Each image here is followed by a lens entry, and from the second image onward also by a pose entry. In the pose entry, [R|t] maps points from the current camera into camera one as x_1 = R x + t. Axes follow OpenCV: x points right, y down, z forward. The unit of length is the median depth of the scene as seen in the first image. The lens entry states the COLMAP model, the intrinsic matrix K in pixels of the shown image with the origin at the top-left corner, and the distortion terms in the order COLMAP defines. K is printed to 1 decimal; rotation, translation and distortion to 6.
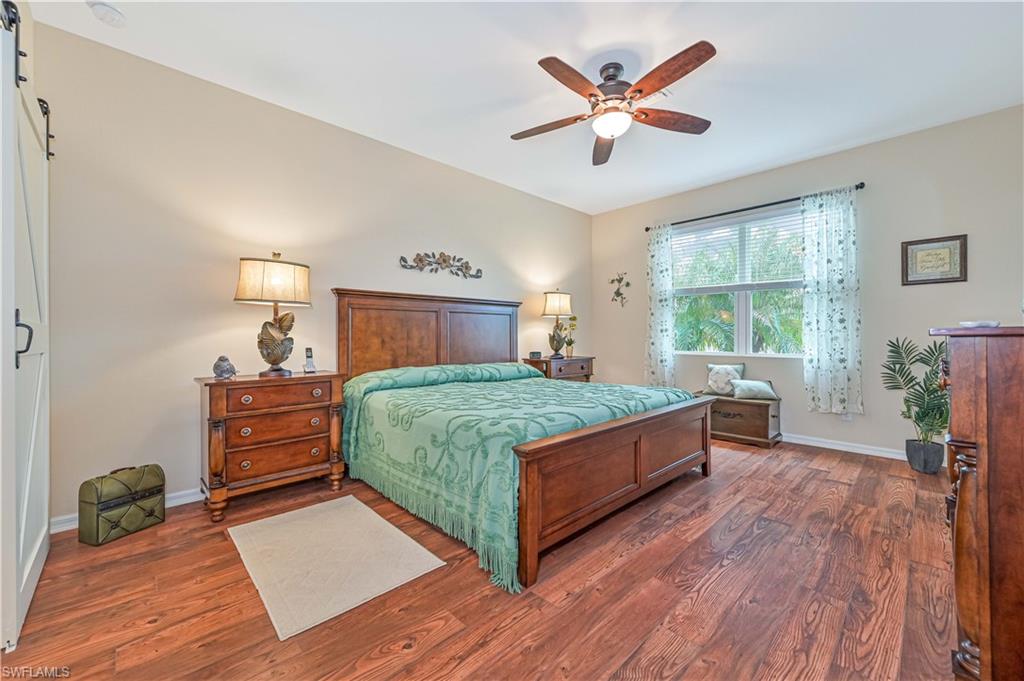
lens RADIAL K [[404.2, 0, 513.1], [0, 404.2, 341.1], [0, 0, 1]] dist [-0.000579, 0.001129]
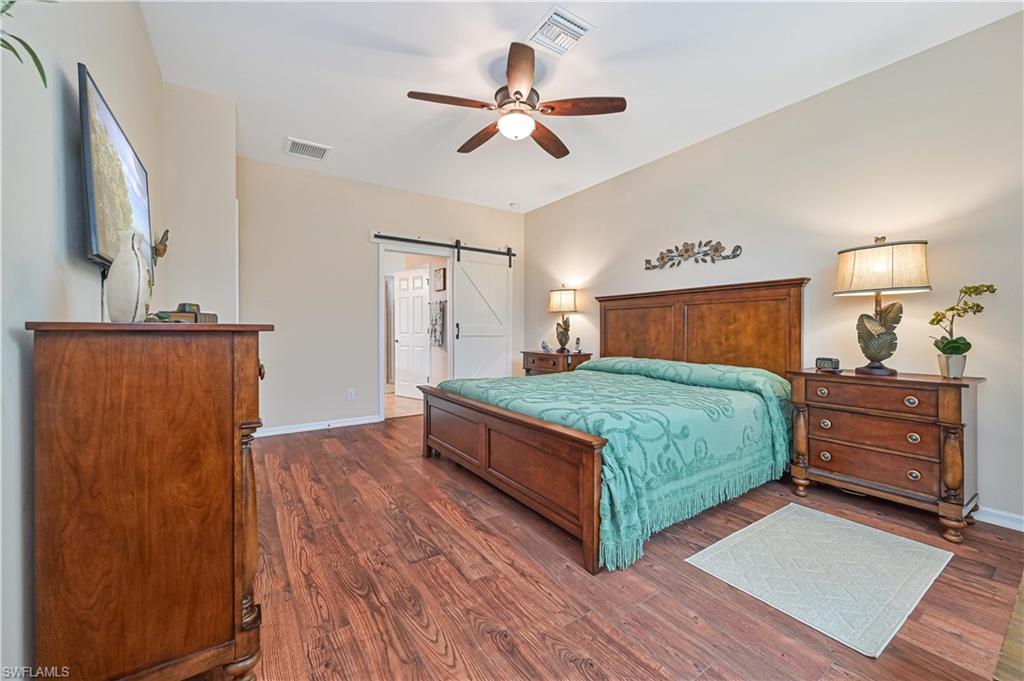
lens RADIAL K [[404.2, 0, 514.8], [0, 404.2, 334.8], [0, 0, 1]] dist [-0.000579, 0.001129]
pose [[-0.167310, 0.013936, -0.985806, 1.236205], [-0.012331, 0.999792, 0.016227, -0.019515], [0.985827, 0.014871, -0.167103, 1.138083]]
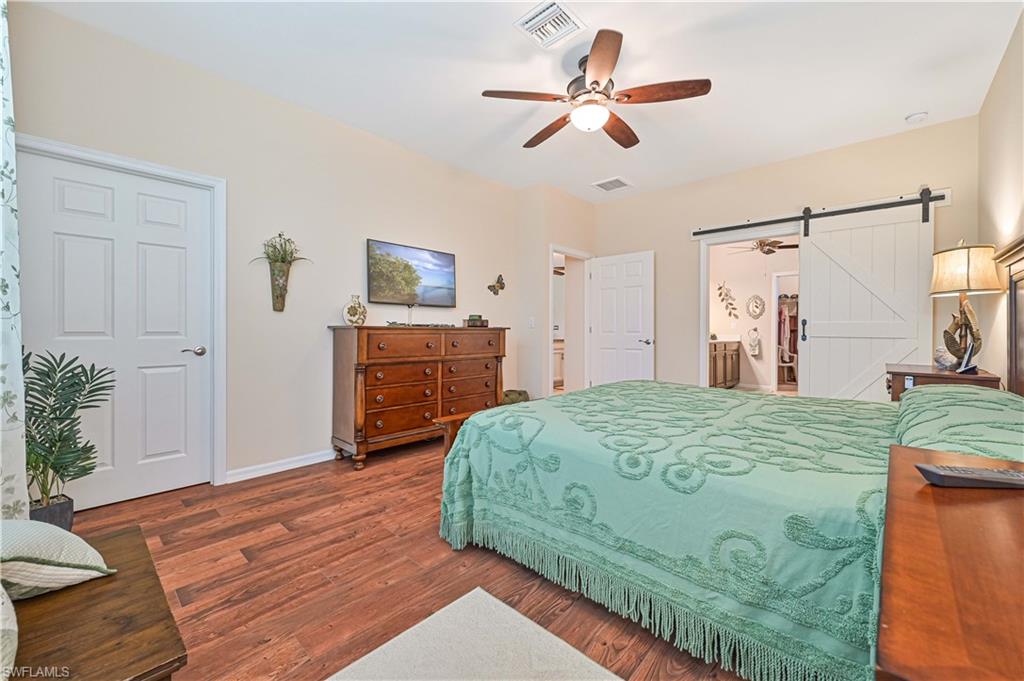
lens RADIAL K [[404.2, 0, 512.4], [0, 404.2, 333.4], [0, 0, 1]] dist [-0.000579, 0.001129]
pose [[-0.998280, 0.000861, -0.058614, 0.482462], [-0.000324, 0.999796, 0.020192, -0.020965], [0.058619, 0.020176, -0.998077, 1.932071]]
